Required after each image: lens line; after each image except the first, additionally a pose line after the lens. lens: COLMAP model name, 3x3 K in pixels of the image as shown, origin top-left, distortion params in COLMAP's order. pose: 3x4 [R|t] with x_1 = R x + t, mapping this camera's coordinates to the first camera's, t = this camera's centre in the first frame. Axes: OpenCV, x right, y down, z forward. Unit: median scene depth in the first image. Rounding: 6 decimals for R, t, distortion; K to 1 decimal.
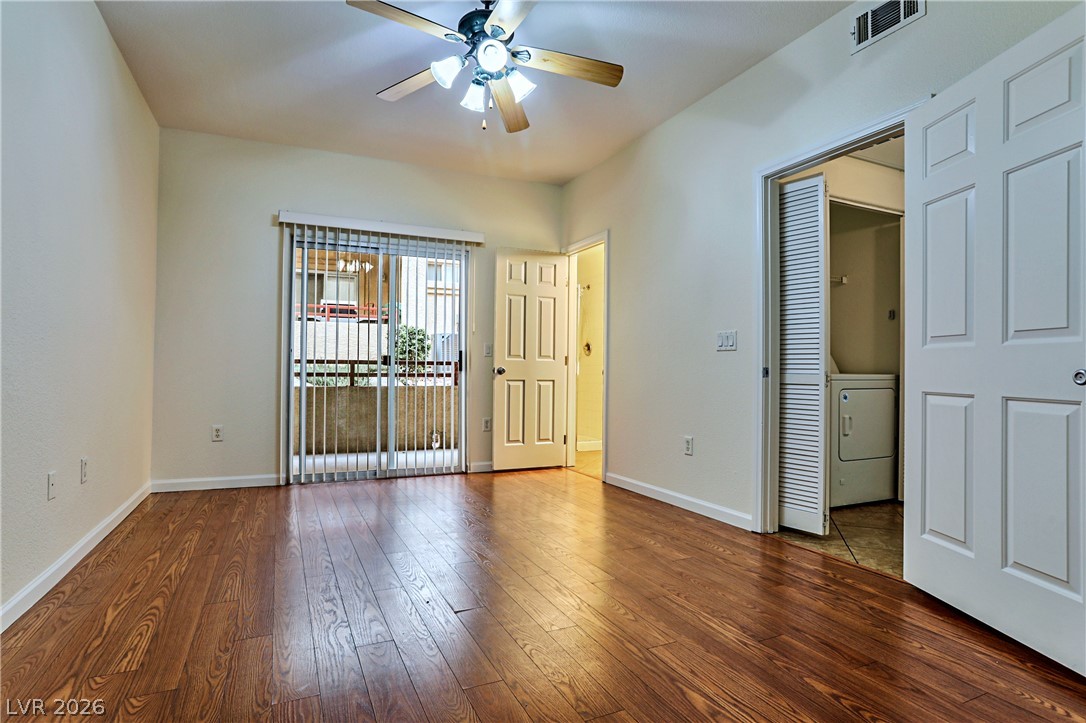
lens RADIAL K [[564.7, 0, 541.9], [0, 564.7, 375.7], [0, 0, 1]] dist [-0.062976, 0.036164]
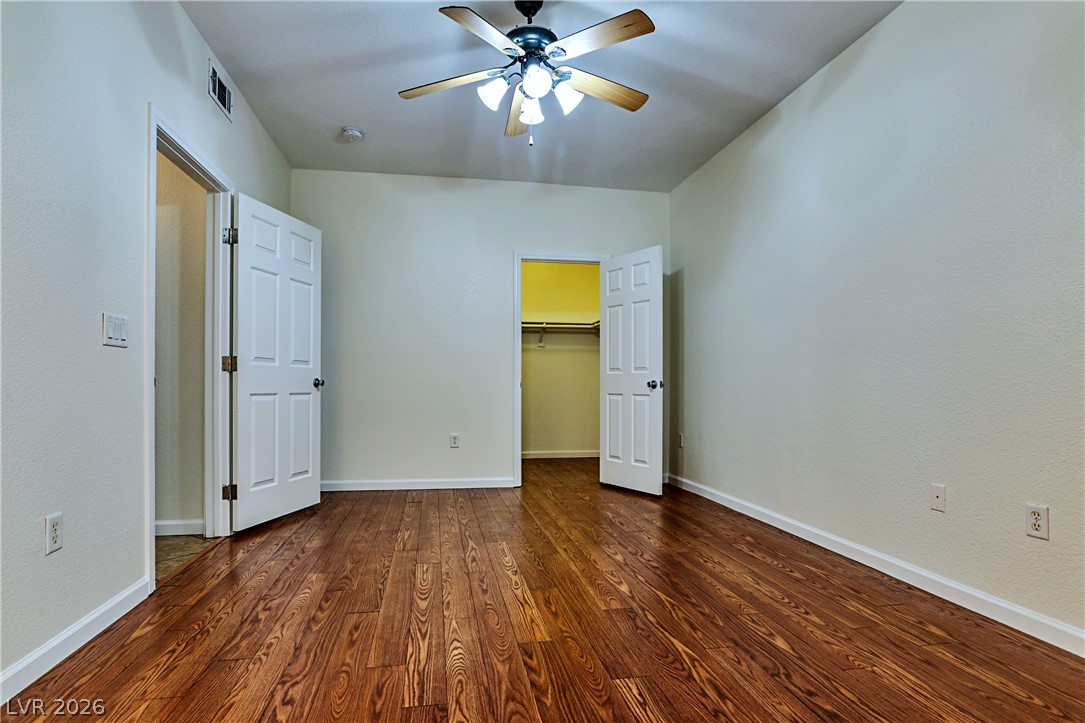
lens RADIAL K [[564.2, 0, 541.4], [0, 564.2, 375.7], [0, 0, 1]] dist [-0.062976, 0.036164]
pose [[-0.968369, -0.008069, 0.249394, -0.371343], [-0.008689, 0.999961, -0.001385, -0.019135], [-0.249373, -0.003508, -0.968401, 1.916510]]
